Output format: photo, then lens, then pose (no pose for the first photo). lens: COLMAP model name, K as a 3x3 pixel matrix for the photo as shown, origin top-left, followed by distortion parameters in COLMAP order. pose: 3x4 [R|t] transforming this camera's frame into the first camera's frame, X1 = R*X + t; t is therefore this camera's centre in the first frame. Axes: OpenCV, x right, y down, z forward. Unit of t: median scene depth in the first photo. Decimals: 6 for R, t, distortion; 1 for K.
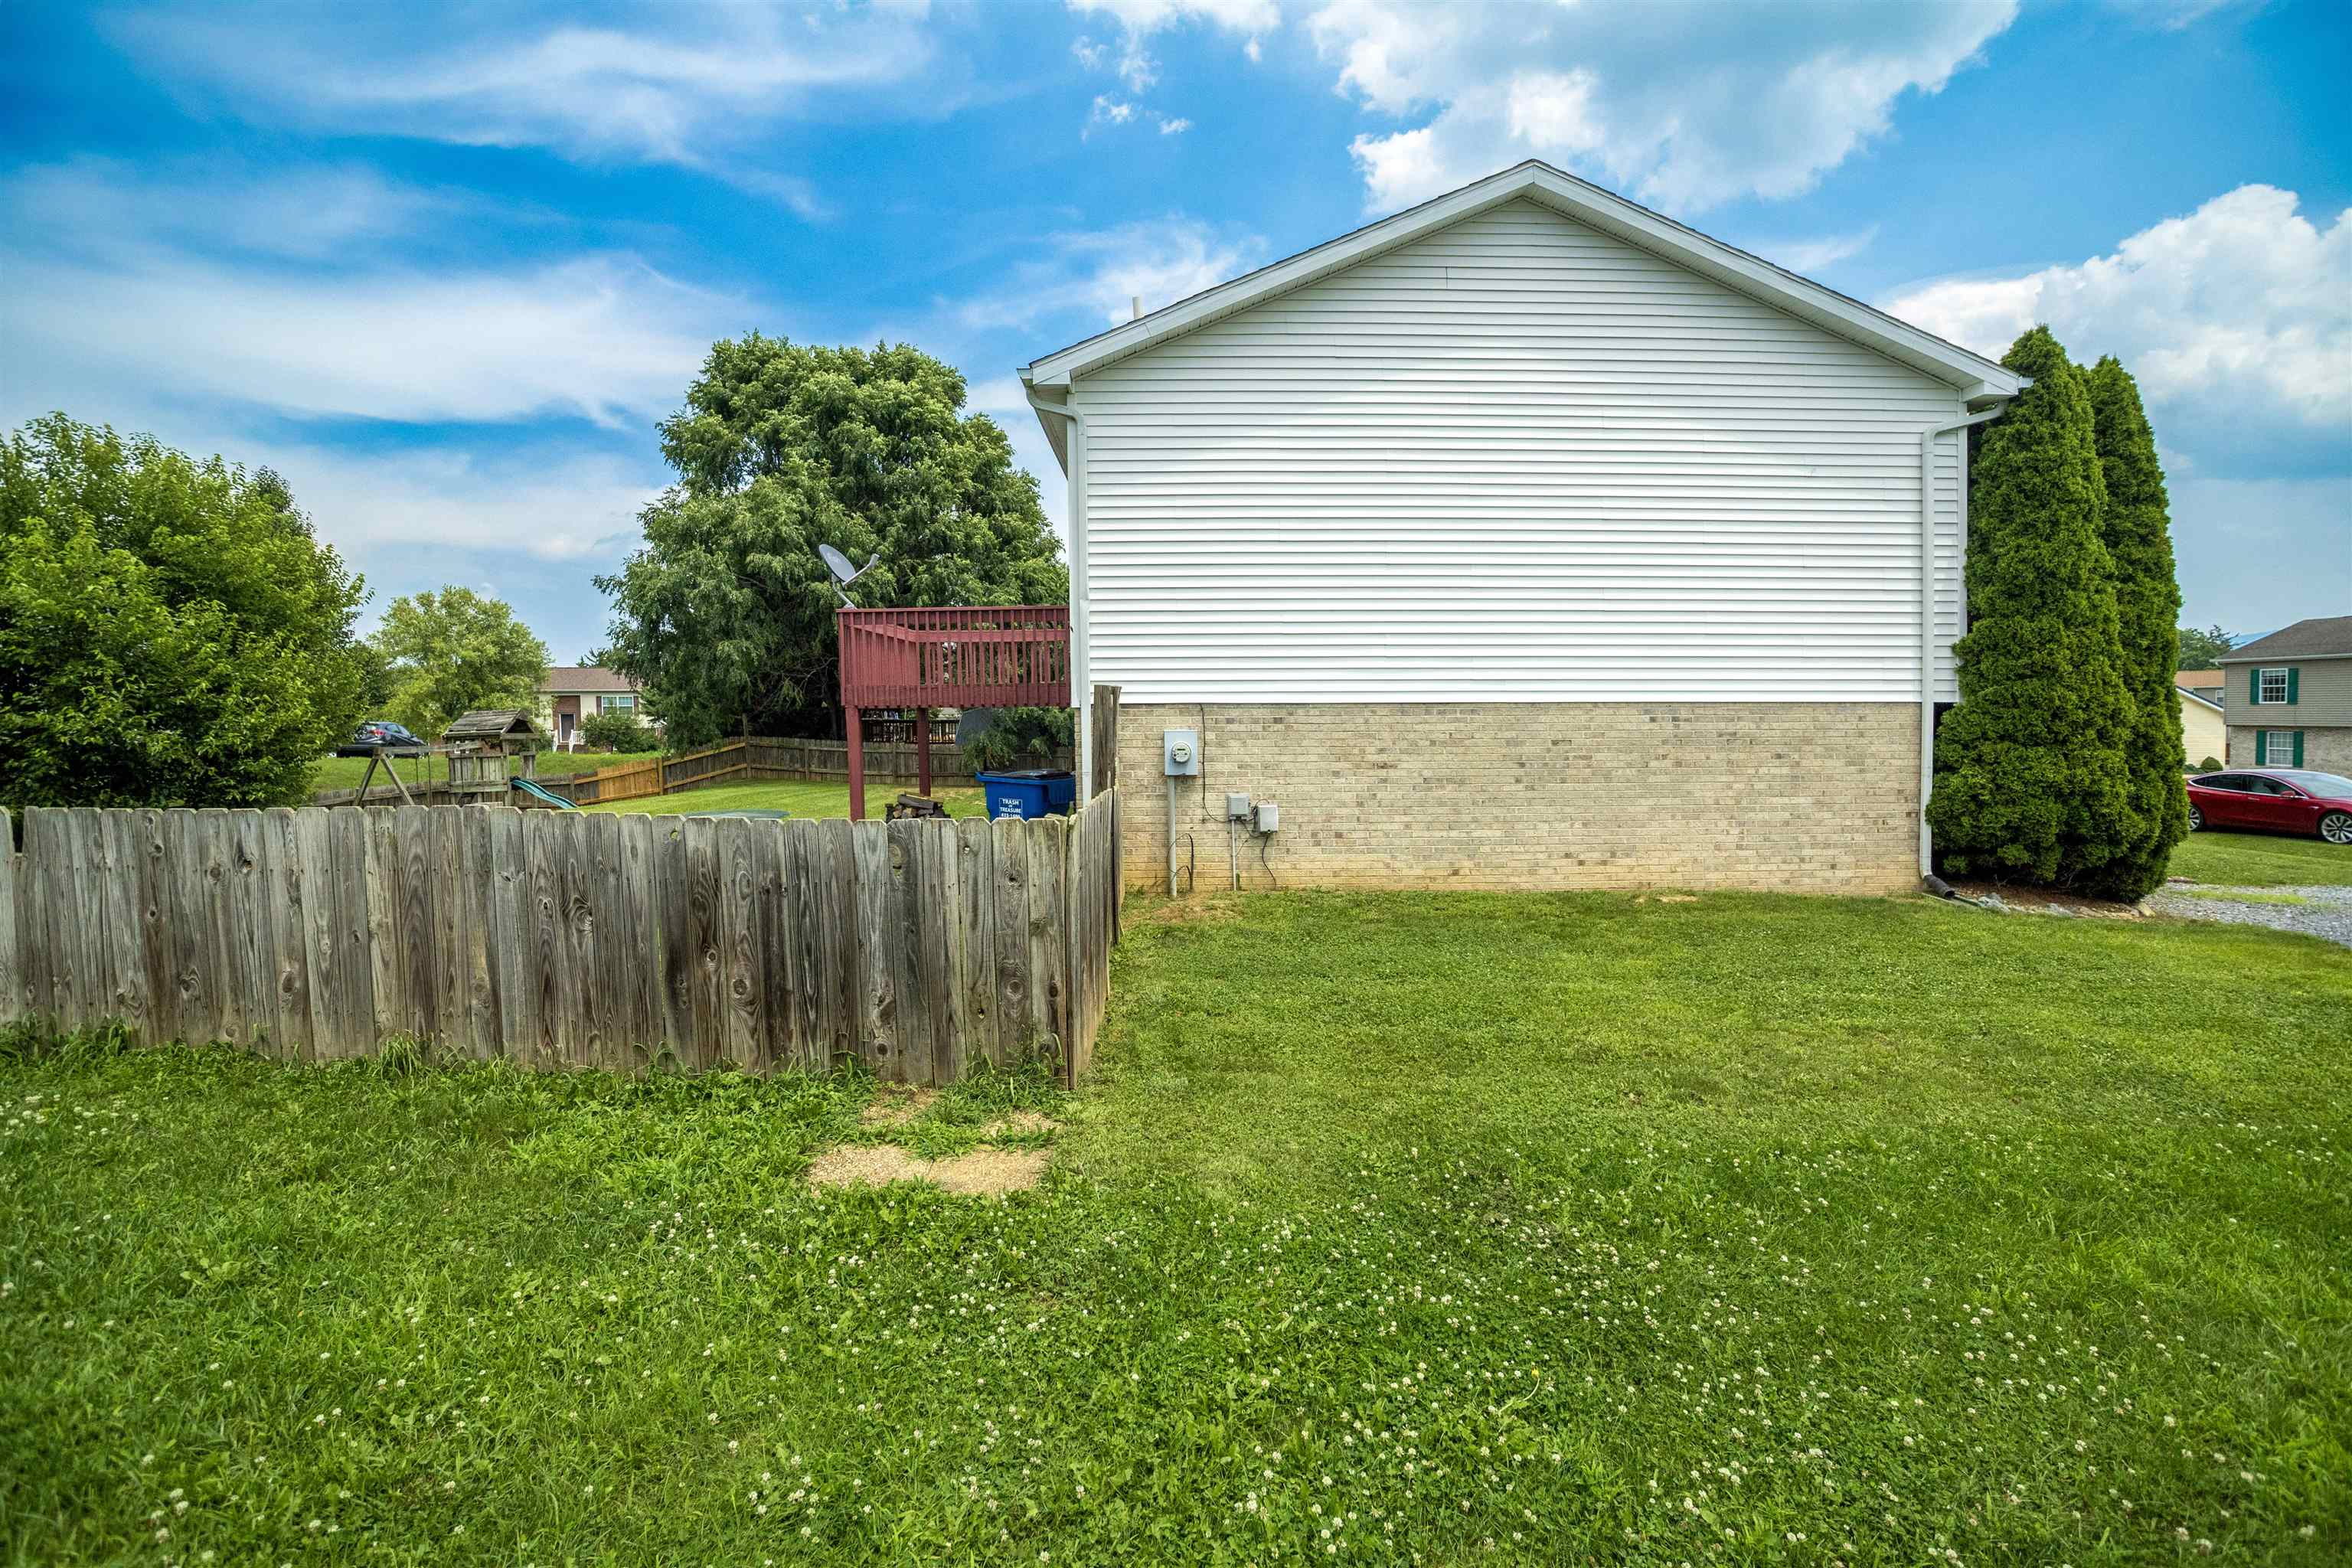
lens RADIAL K [[1008.3, 0, 1208.7], [0, 1008.3, 770.5], [0, 0, 1]] dist [-0.074031, 0.015819]
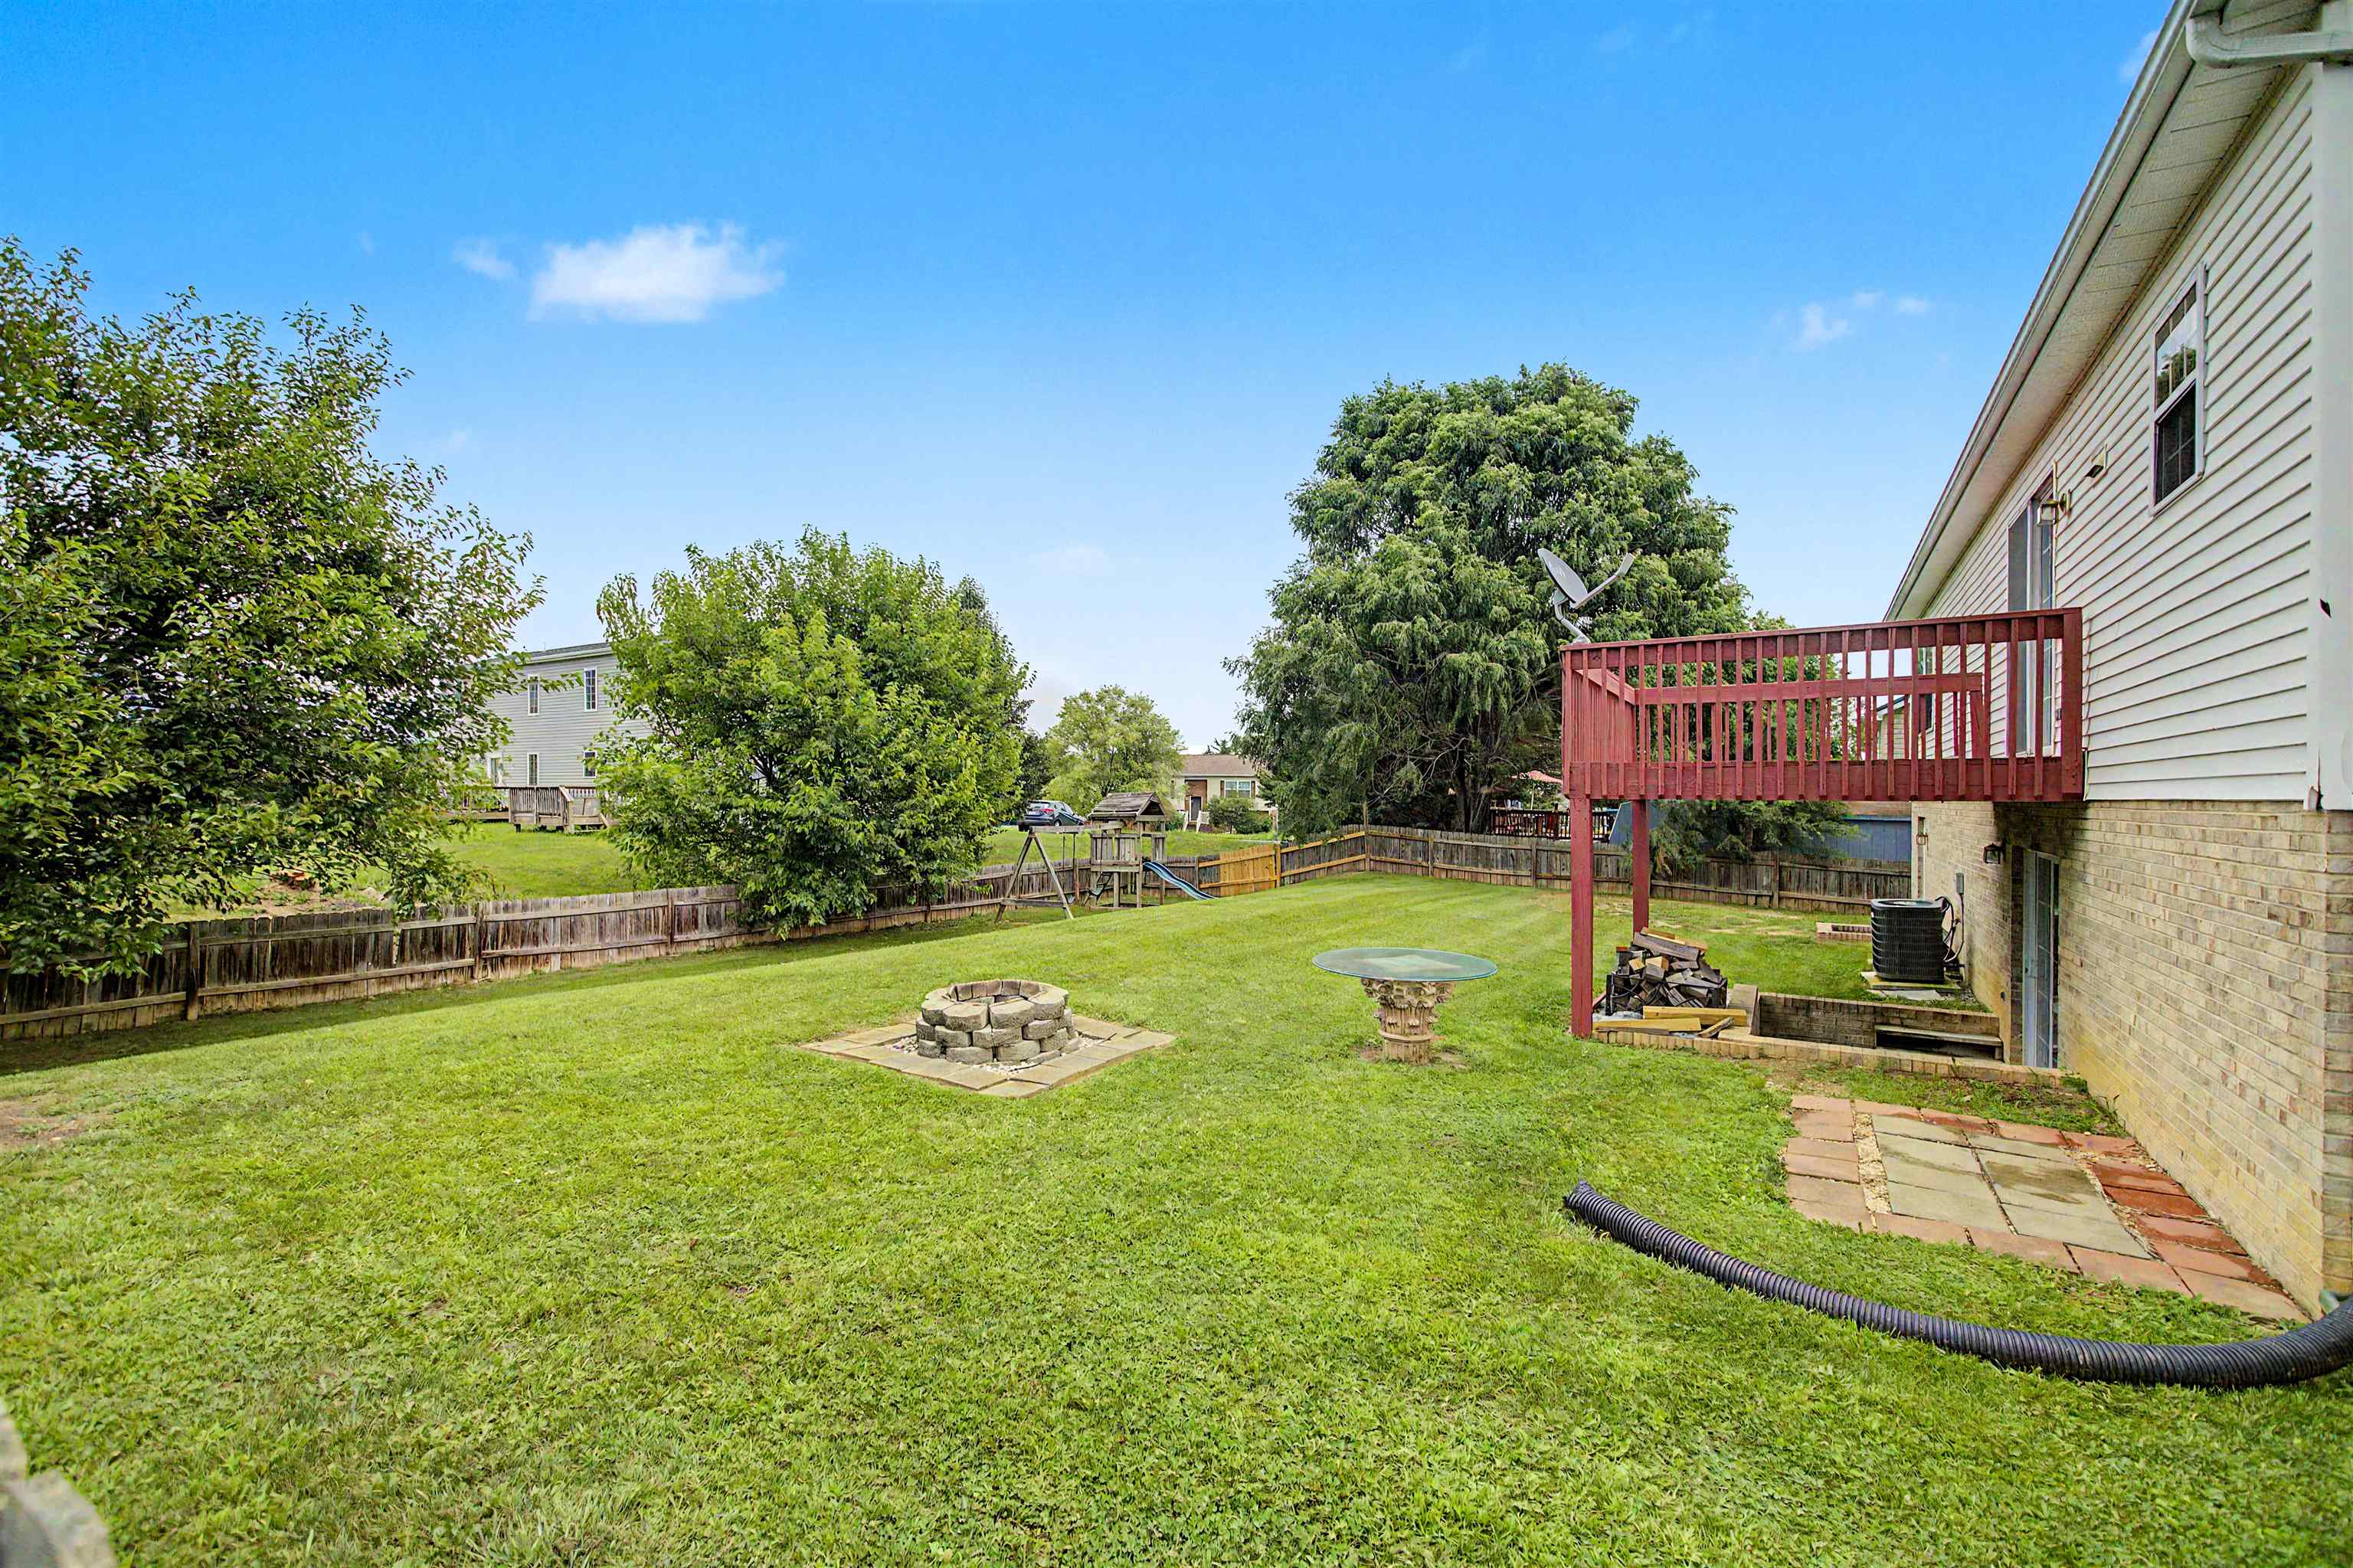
lens RADIAL K [[1008.8, 0, 1209.2], [0, 1008.8, 770.5], [0, 0, 1]] dist [-0.074031, 0.015819]
pose [[0.843489, -0.001009, -0.537145, -0.097534], [-0.045975, 0.996193, -0.074066, -0.009619], [0.535175, 0.087169, 0.840232, 0.151158]]
